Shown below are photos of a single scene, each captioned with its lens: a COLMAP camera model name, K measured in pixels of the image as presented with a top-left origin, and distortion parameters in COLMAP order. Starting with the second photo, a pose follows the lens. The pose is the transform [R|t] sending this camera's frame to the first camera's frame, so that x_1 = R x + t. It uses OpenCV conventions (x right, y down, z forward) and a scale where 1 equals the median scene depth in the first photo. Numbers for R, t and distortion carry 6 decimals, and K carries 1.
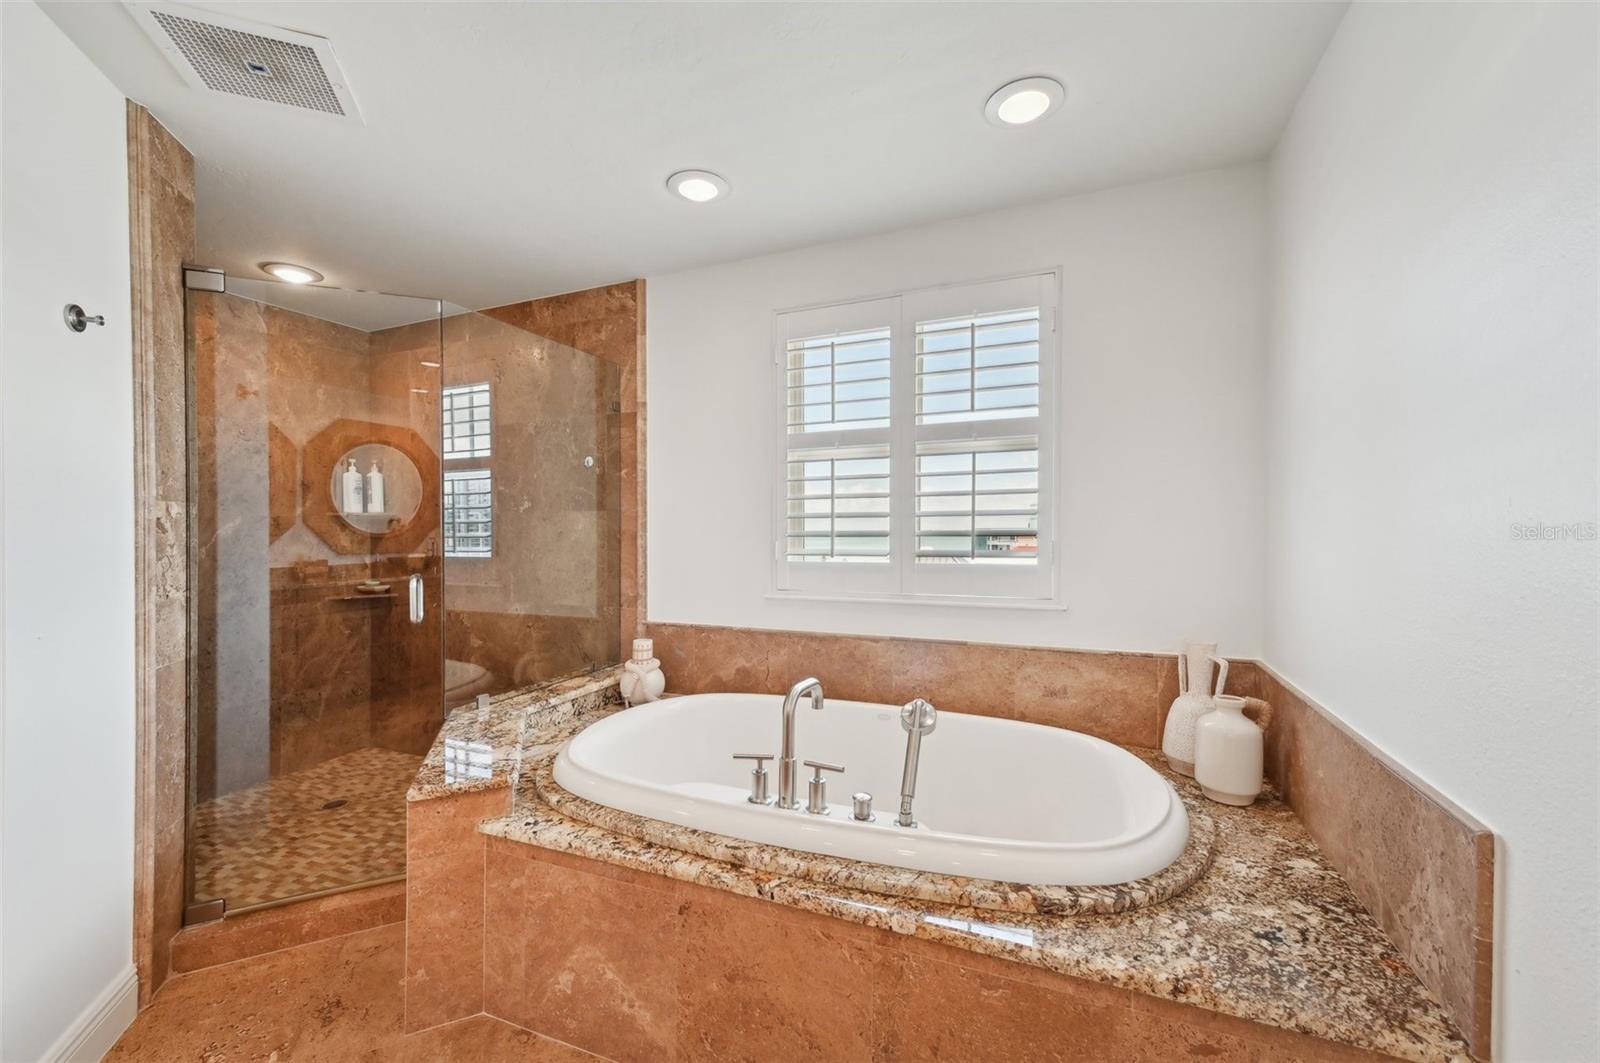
lens RADIAL K [[633.9, 0, 811.6], [0, 633.9, 533.0], [0, 0, 1]] dist [0.003030, 0.000466]
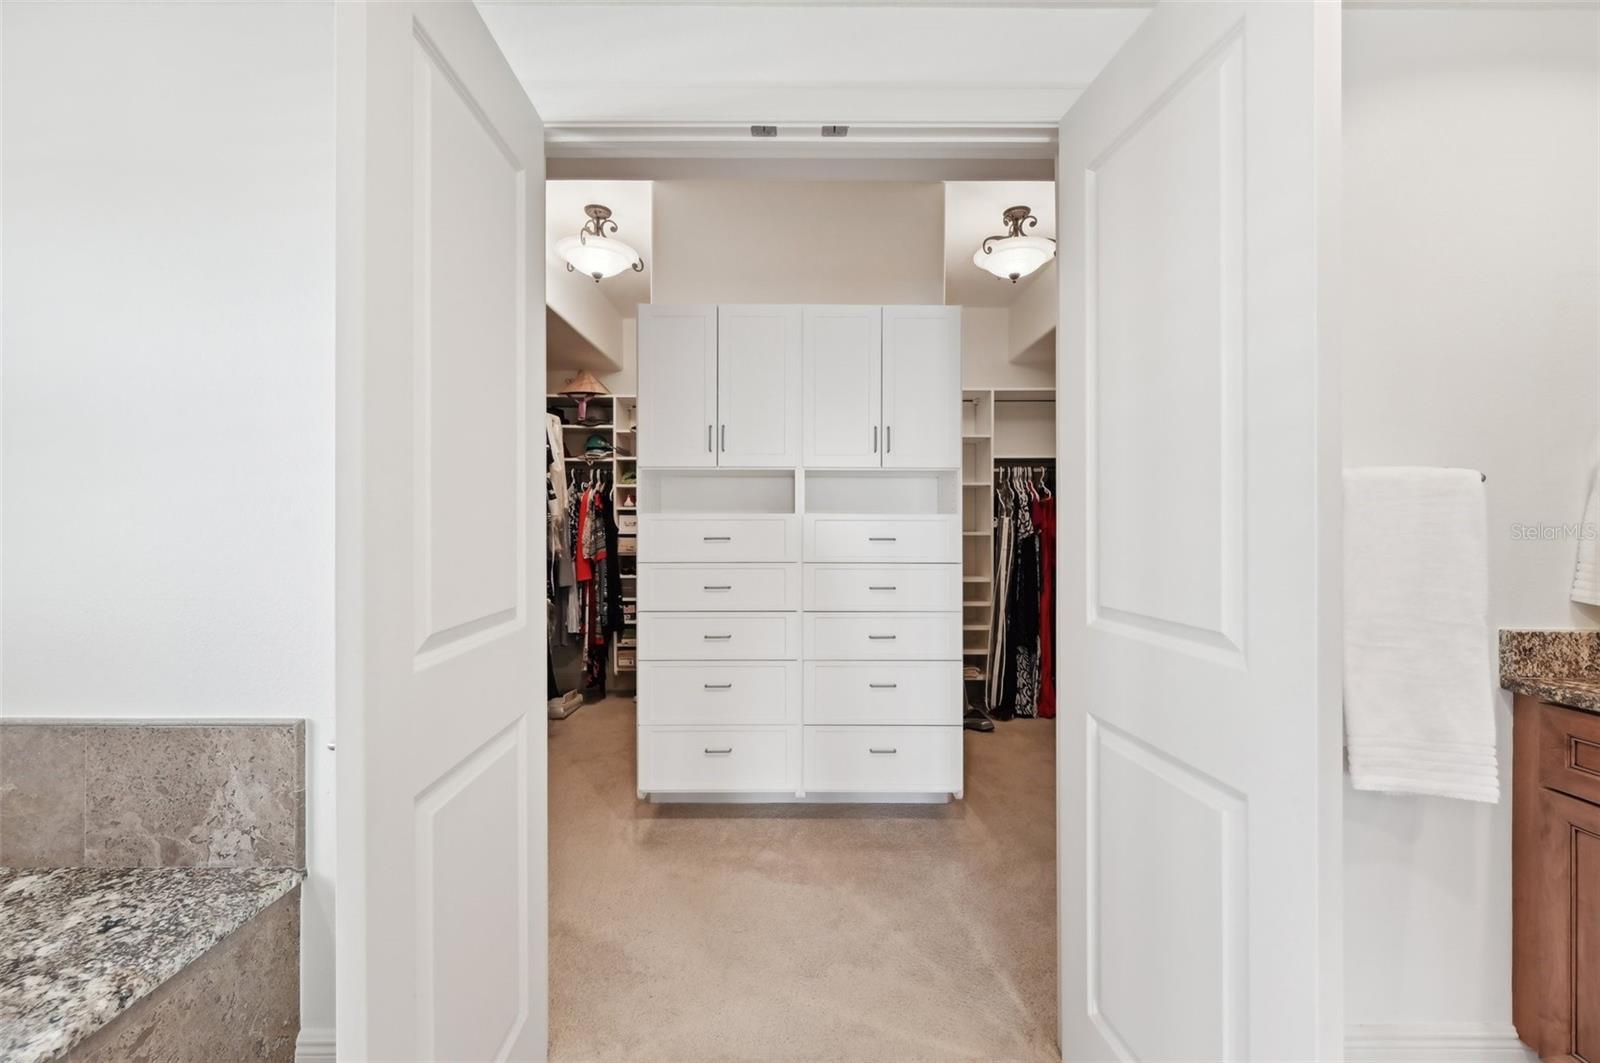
lens RADIAL K [[633.9, 0, 792.1], [0, 633.9, 525.8], [0, 0, 1]] dist [0.003030, 0.000466]
pose [[-0.386242, 0.002406, 0.922394, -0.711752], [0.003637, 0.999993, -0.001086, 0.002900], [-0.922390, 0.002935, -0.386248, 0.432061]]
